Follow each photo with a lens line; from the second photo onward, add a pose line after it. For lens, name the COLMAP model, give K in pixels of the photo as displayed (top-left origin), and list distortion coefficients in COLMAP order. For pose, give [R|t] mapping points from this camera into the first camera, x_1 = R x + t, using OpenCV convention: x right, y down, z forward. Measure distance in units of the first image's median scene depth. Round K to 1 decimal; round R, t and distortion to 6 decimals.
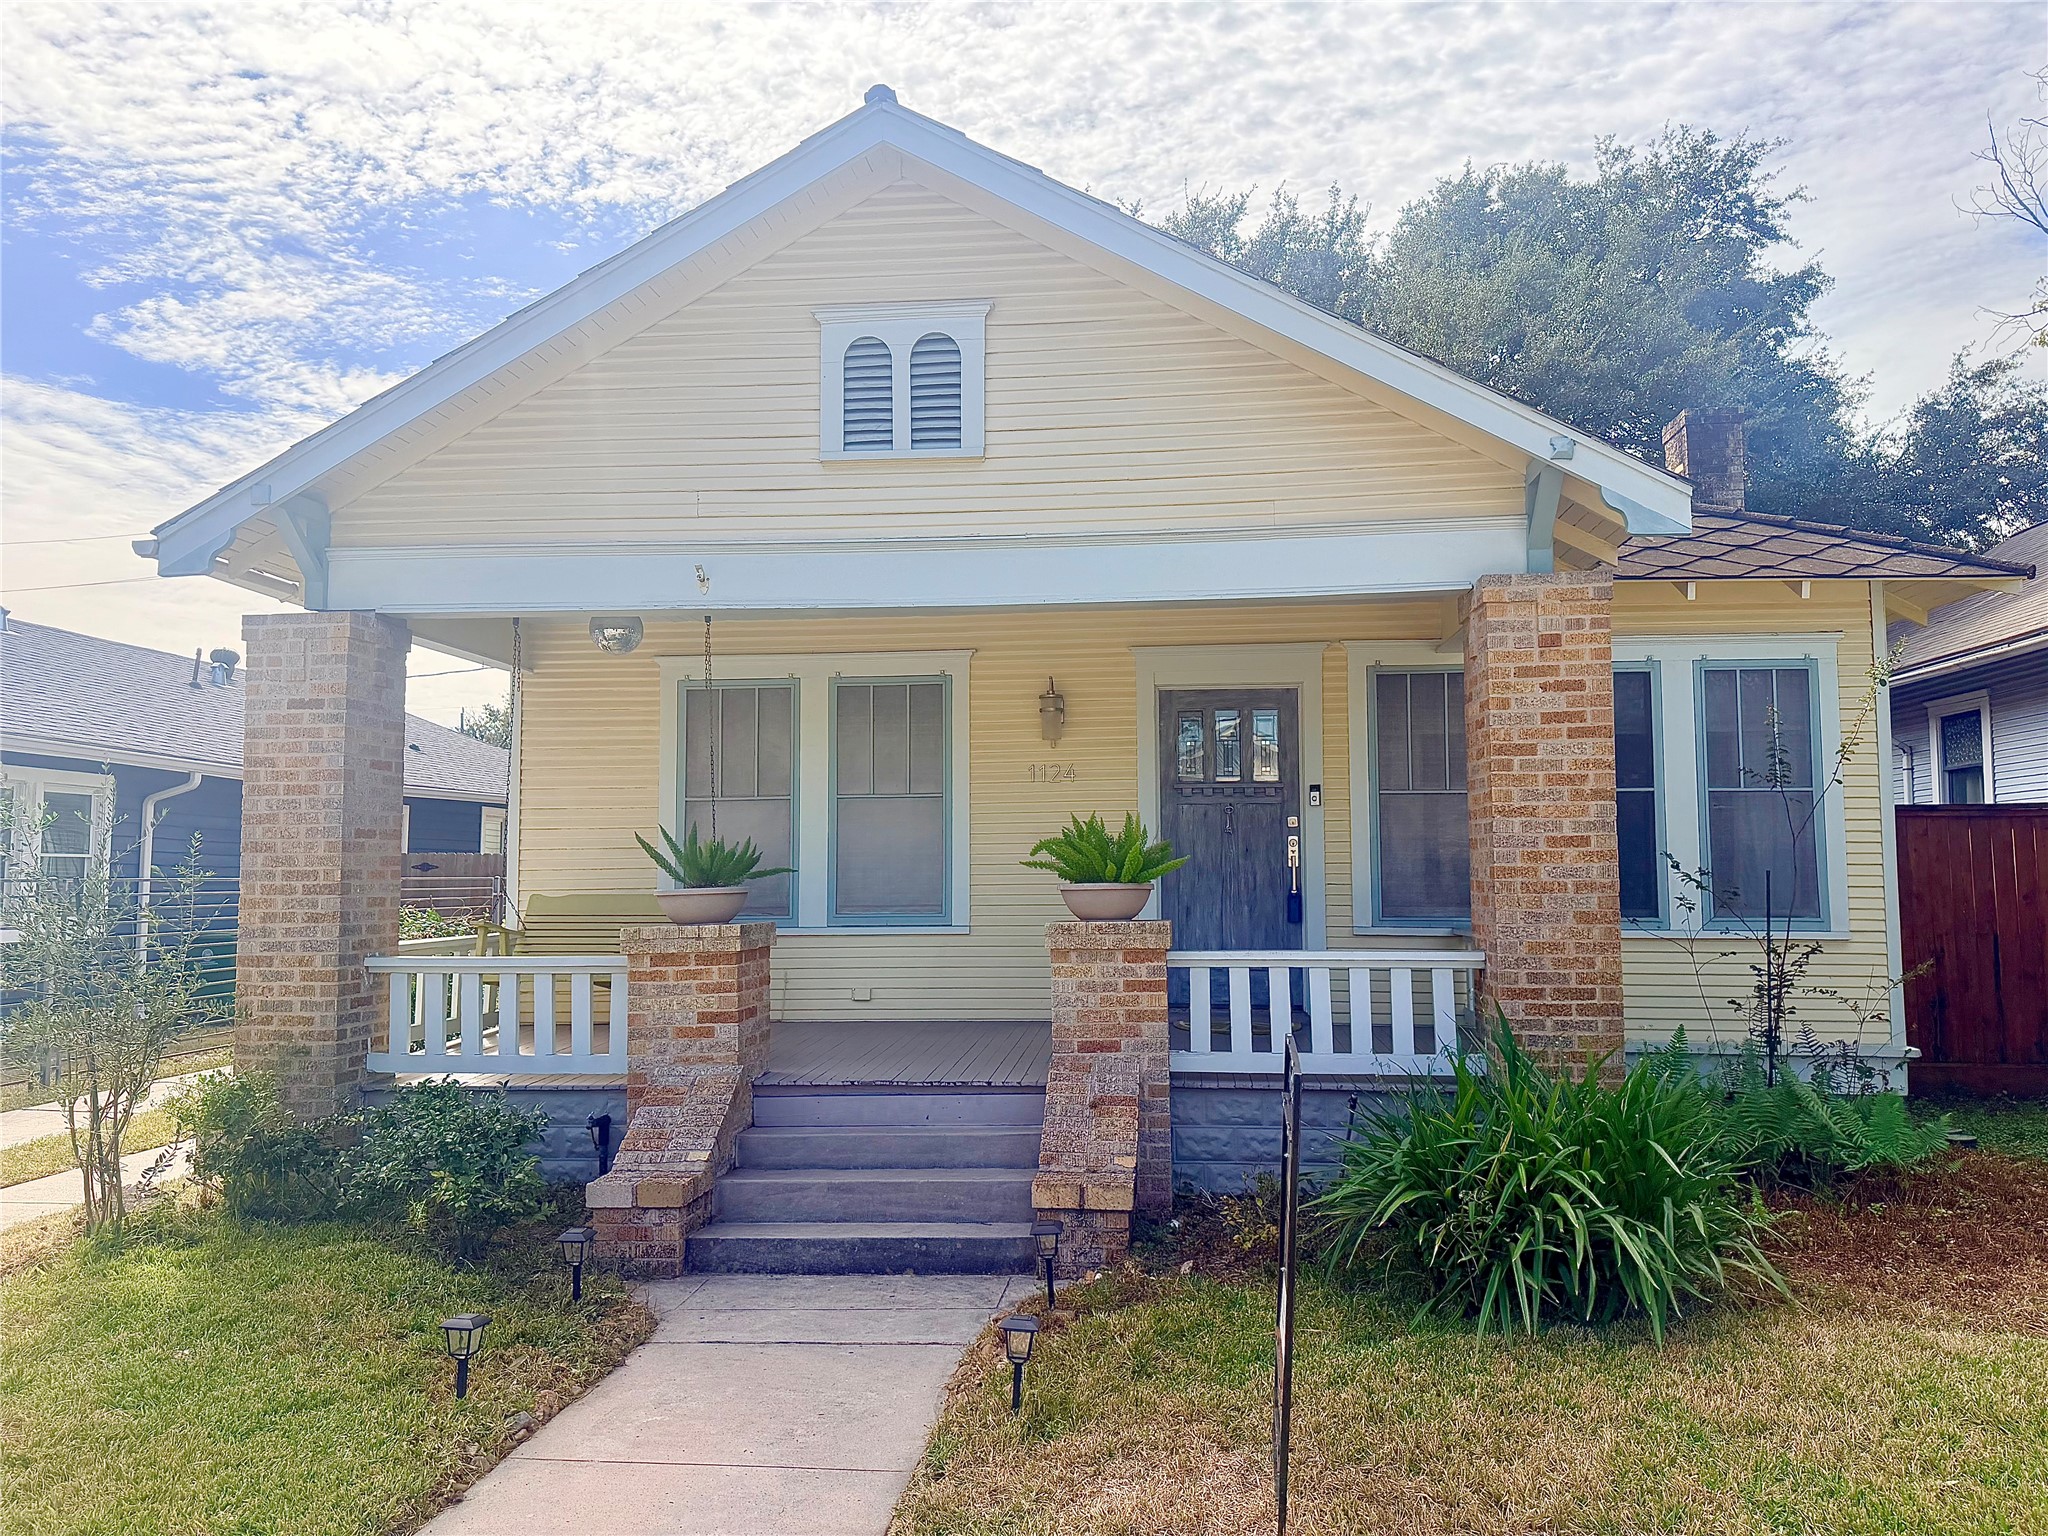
lens RADIAL K [[1425.7, 0, 1035.1], [0, 1425.7, 776.4], [0, 0, 1]] dist [0.087538, -0.110445]
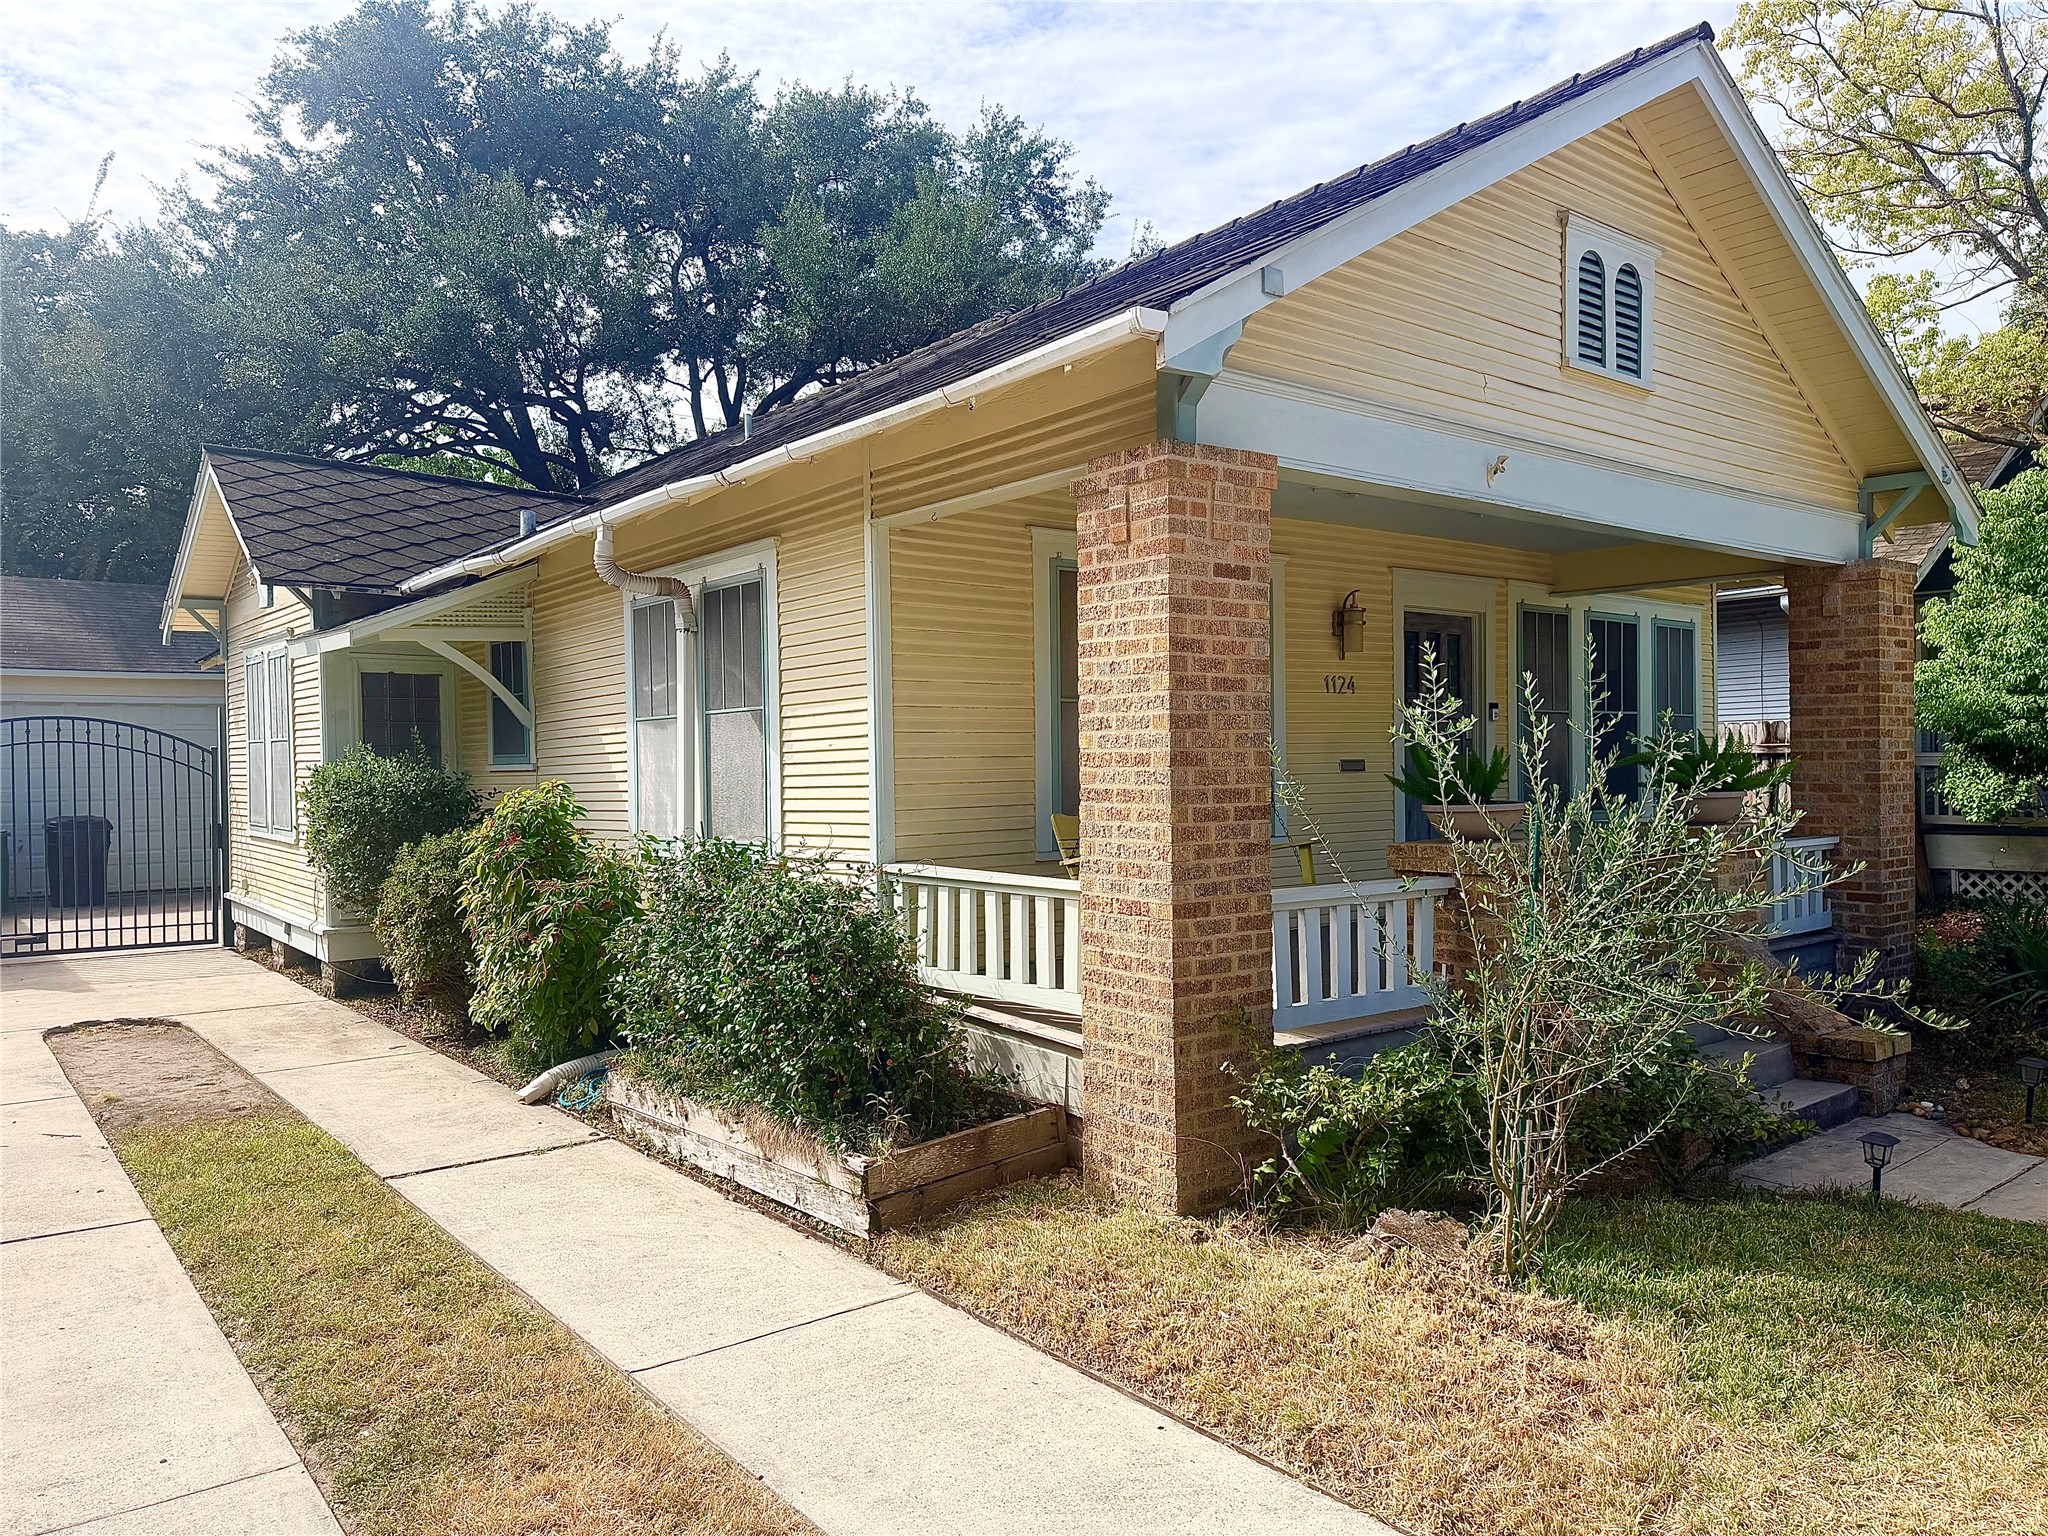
lens RADIAL K [[1425.7, 0, 1010.9], [0, 1425.7, 770.5], [0, 0, 1]] dist [0.087538, -0.110445]
pose [[0.716204, -0.006717, 0.697859, -1.121602], [-0.040784, 0.997842, 0.051461, 0.020660], [-0.696698, -0.065318, 0.714385, 0.538798]]
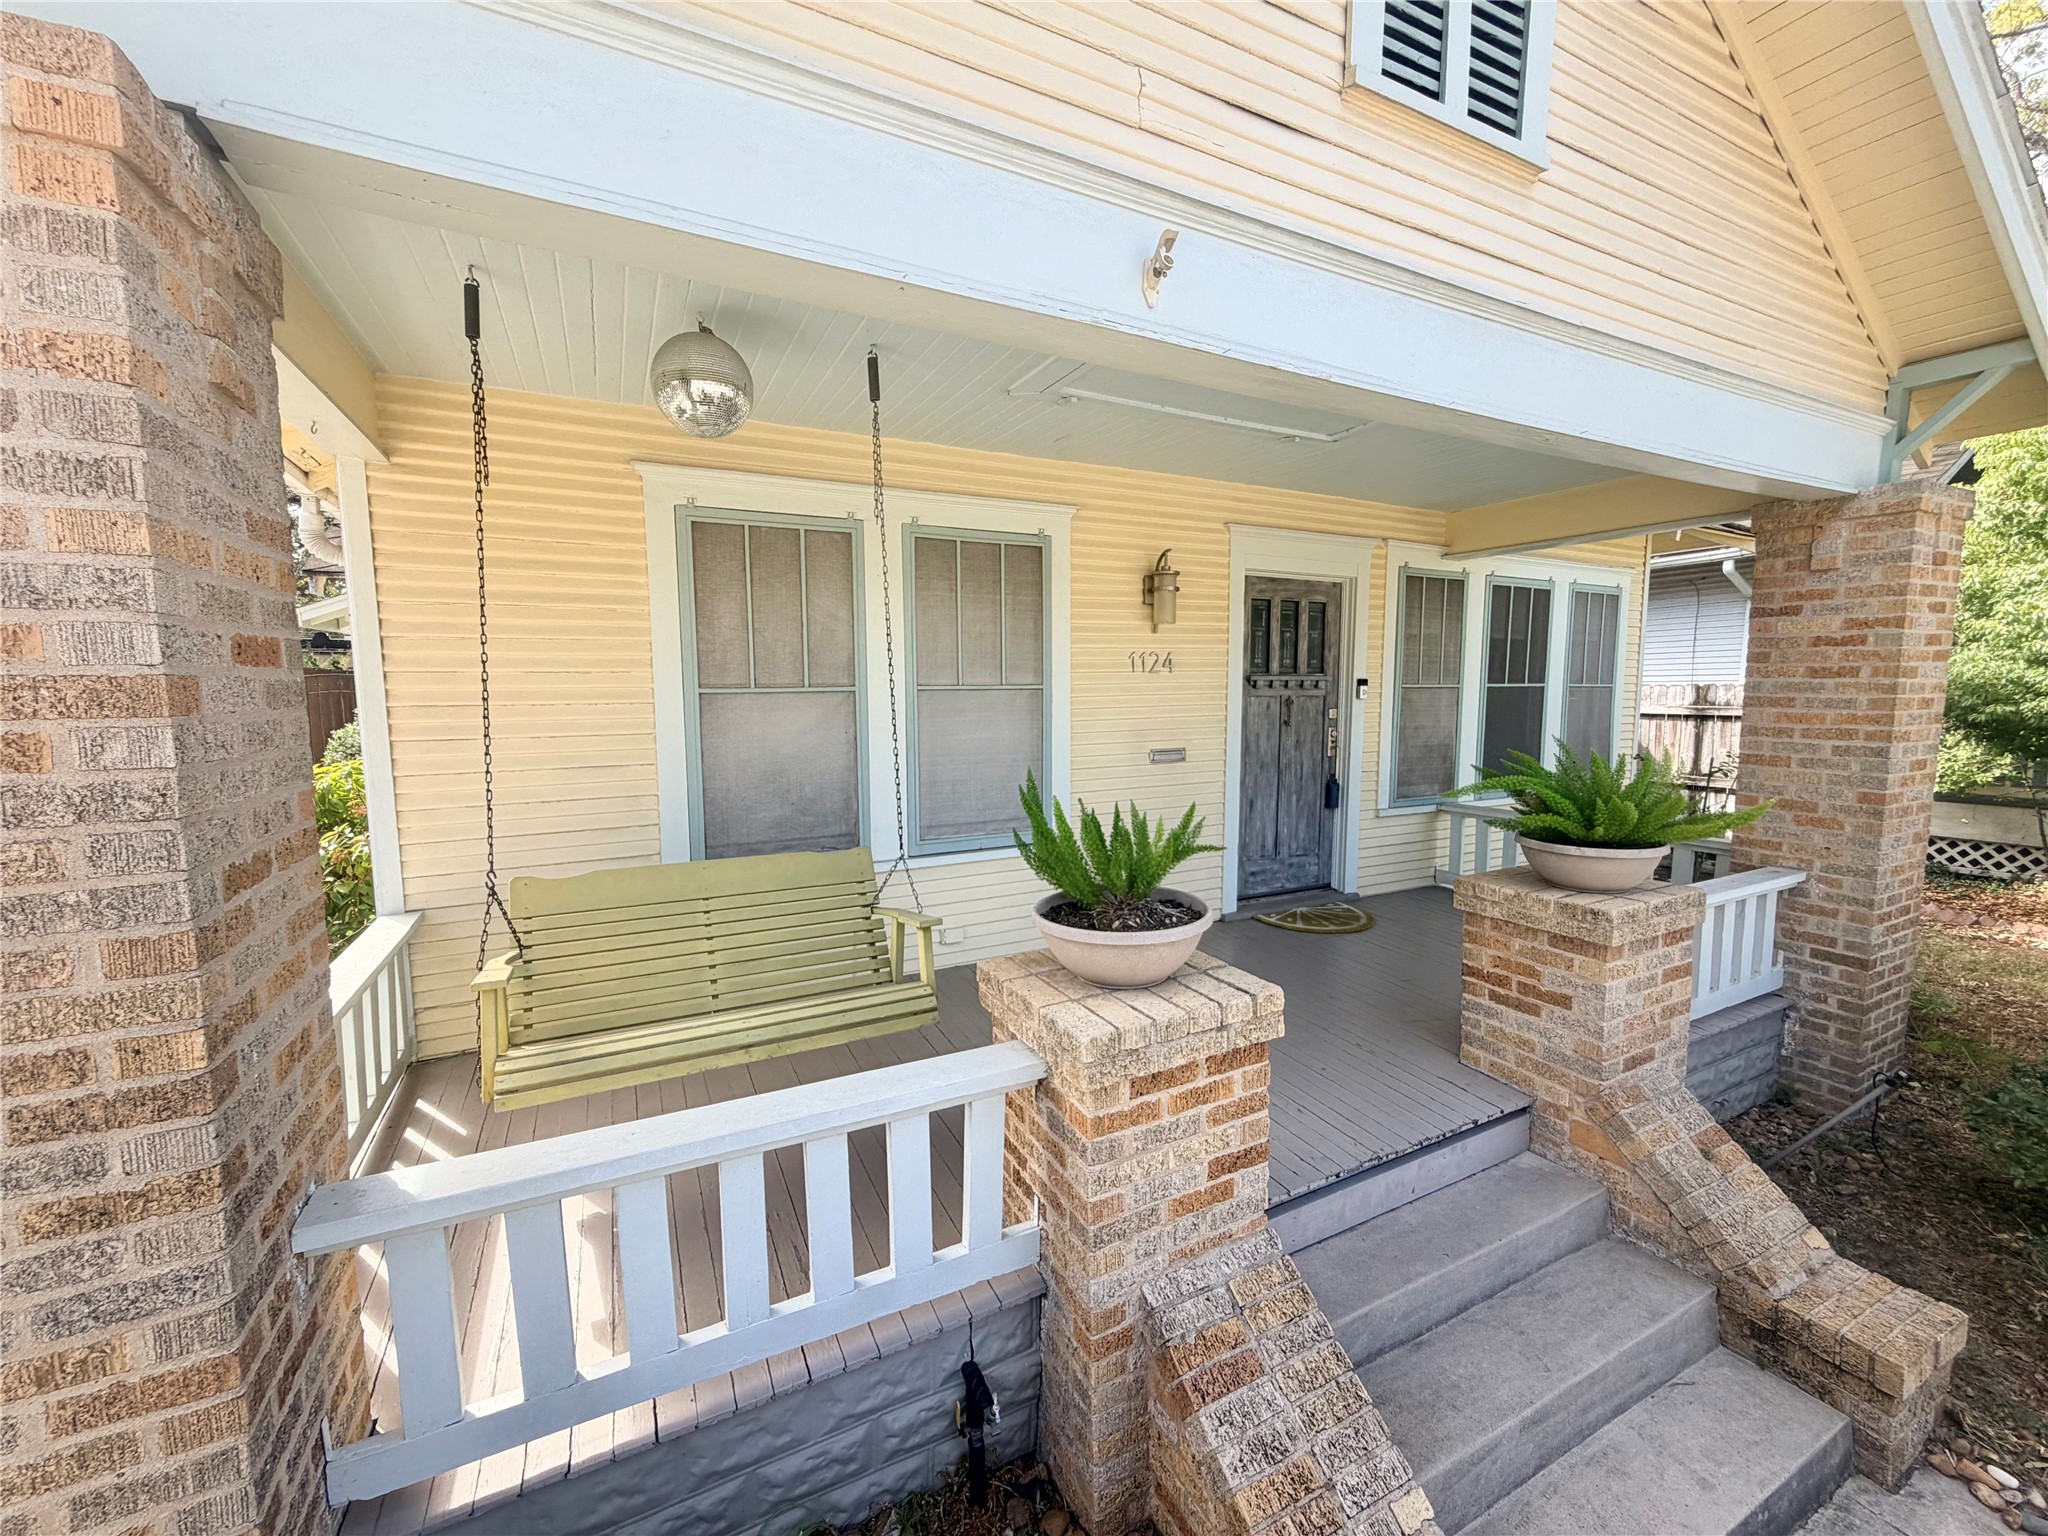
lens RADIAL K [[815.0, 0, 1012.1], [0, 815.0, 767.1], [0, 0, 1]] dist [-0.001071, 0.001682]
pose [[0.844052, -0.053401, 0.533596, -0.426179], [-0.036384, 0.987034, 0.156333, -0.017682], [-0.535026, -0.151367, 0.831165, 0.784427]]
